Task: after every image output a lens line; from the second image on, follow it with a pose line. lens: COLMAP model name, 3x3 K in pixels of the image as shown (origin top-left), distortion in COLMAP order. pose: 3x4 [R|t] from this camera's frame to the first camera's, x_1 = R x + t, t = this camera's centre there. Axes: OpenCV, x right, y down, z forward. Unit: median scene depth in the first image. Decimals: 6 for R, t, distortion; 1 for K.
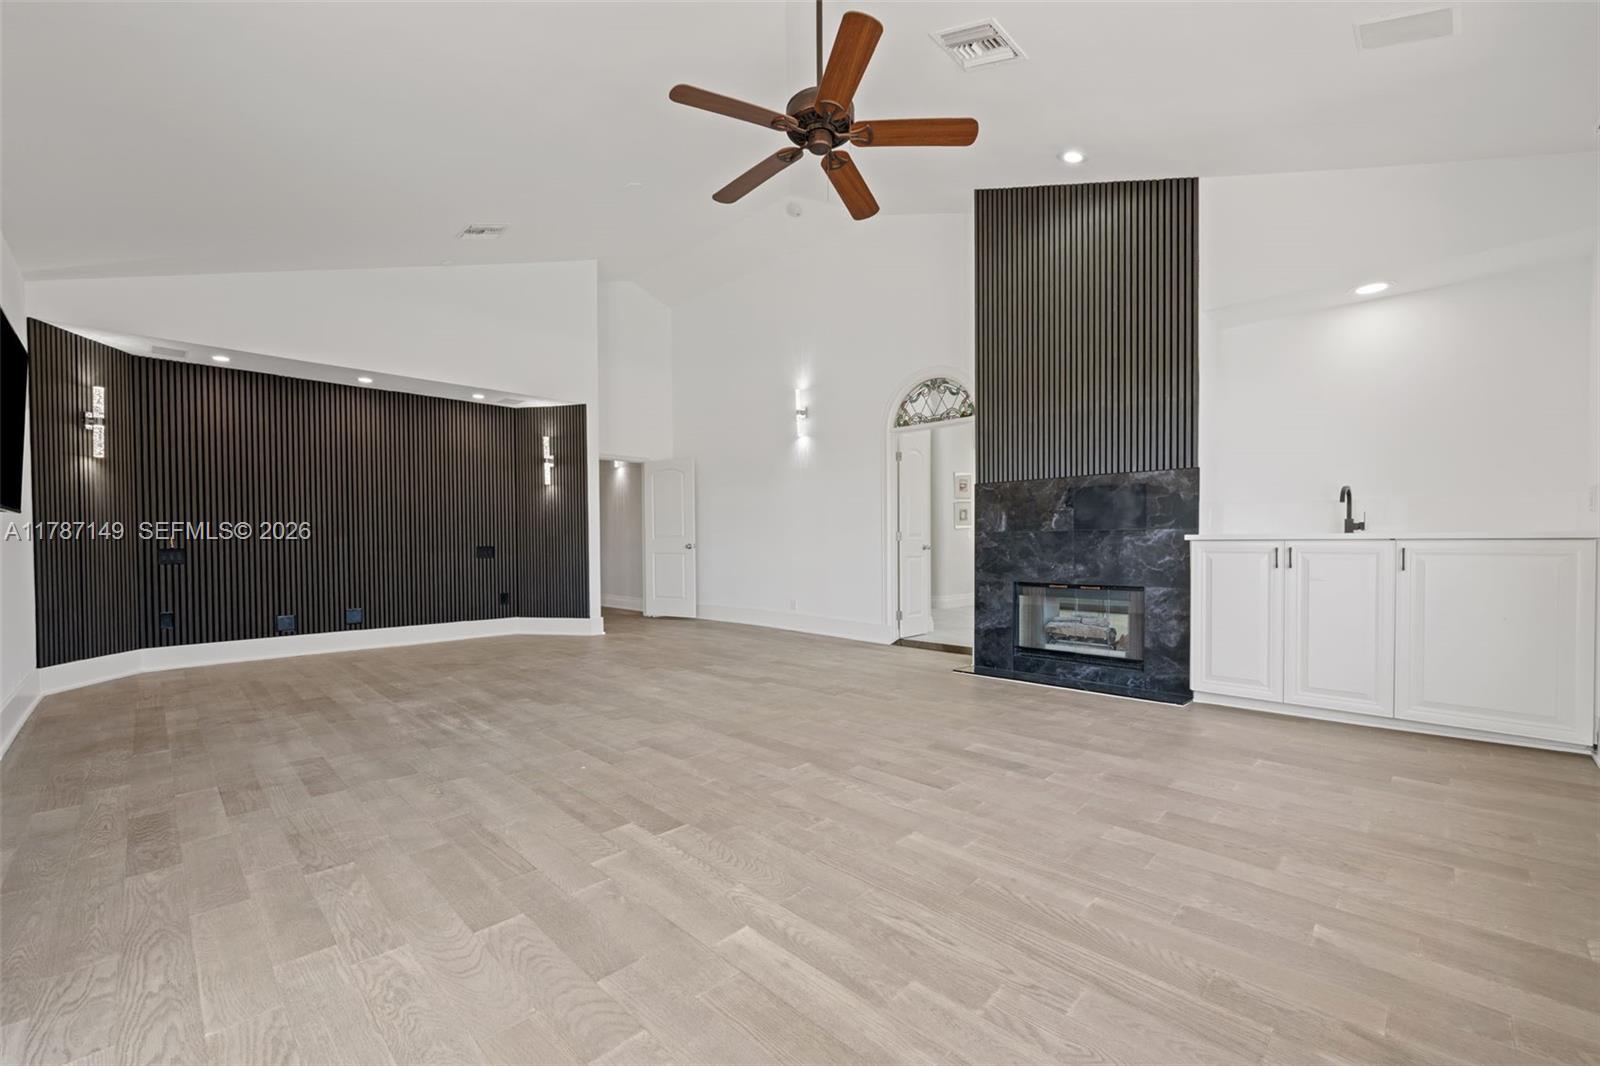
lens RADIAL K [[666.9, 0, 788.3], [0, 666.9, 545.2], [0, 0, 1]] dist [0.002818, 0.000095]
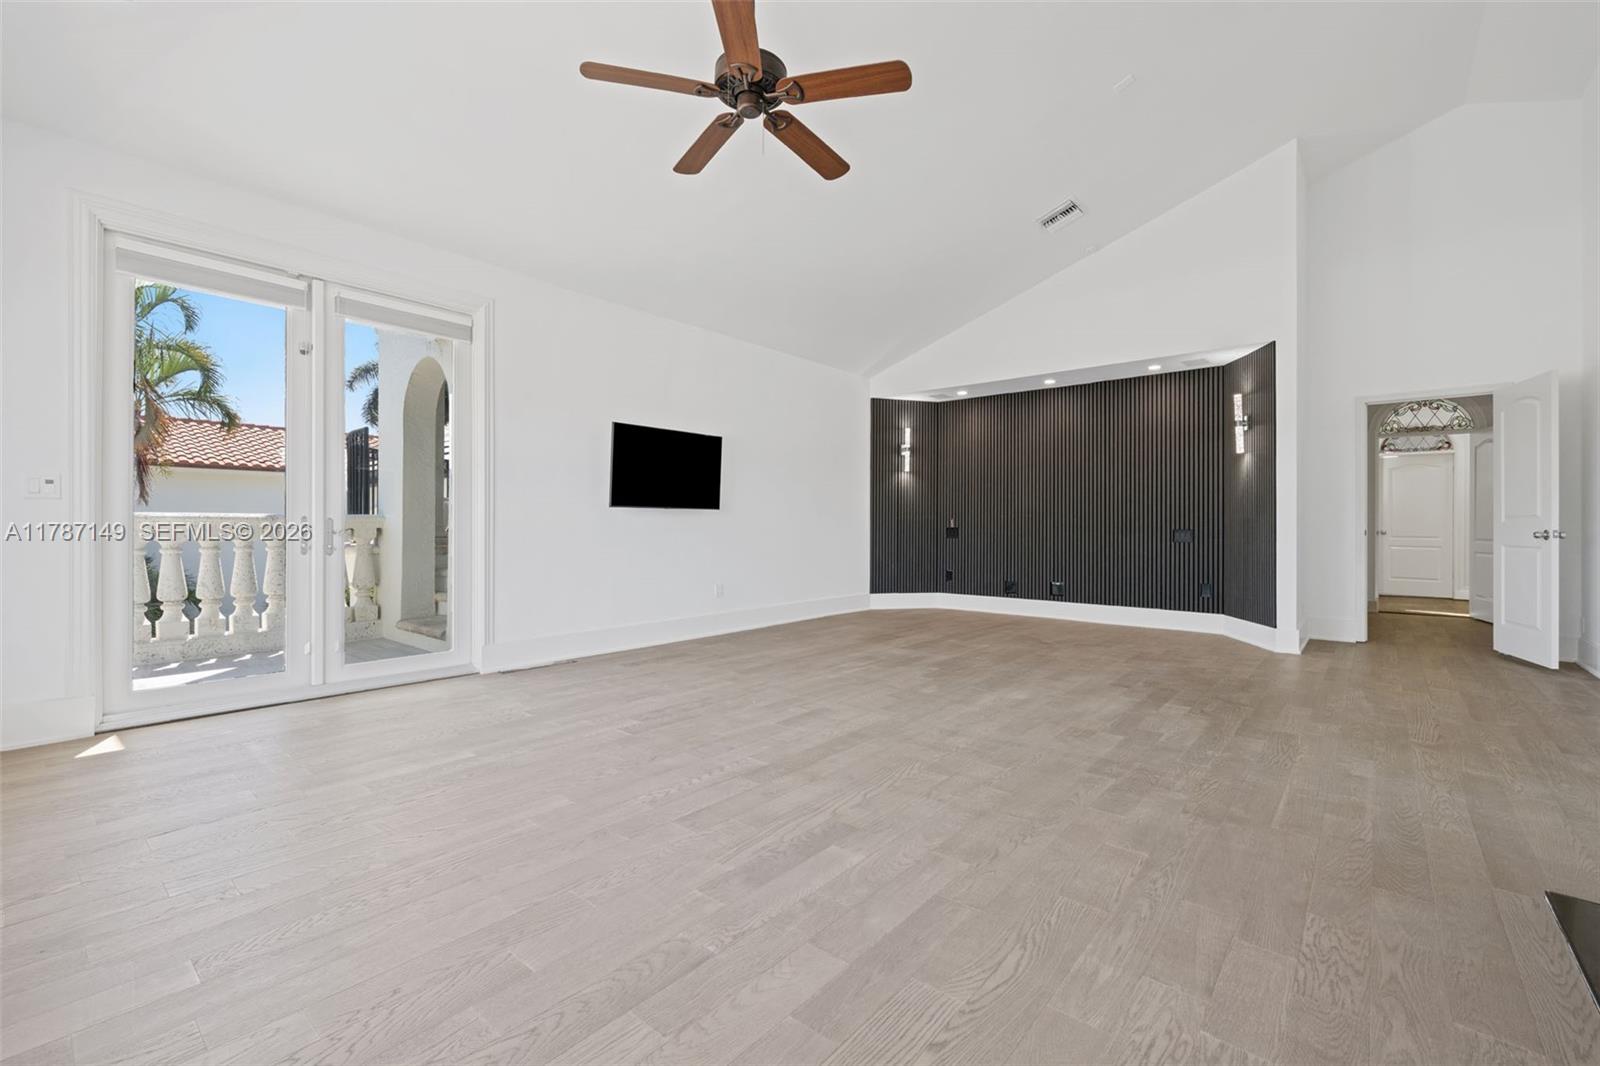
lens RADIAL K [[666.9, 0, 787.1], [0, 666.9, 525.2], [0, 0, 1]] dist [0.002818, 0.000095]
pose [[0.075670, 0.008704, -0.997095, 0.824539], [-0.005706, 0.999949, 0.008296, -0.015000], [0.997117, 0.005062, 0.075715, 0.813605]]
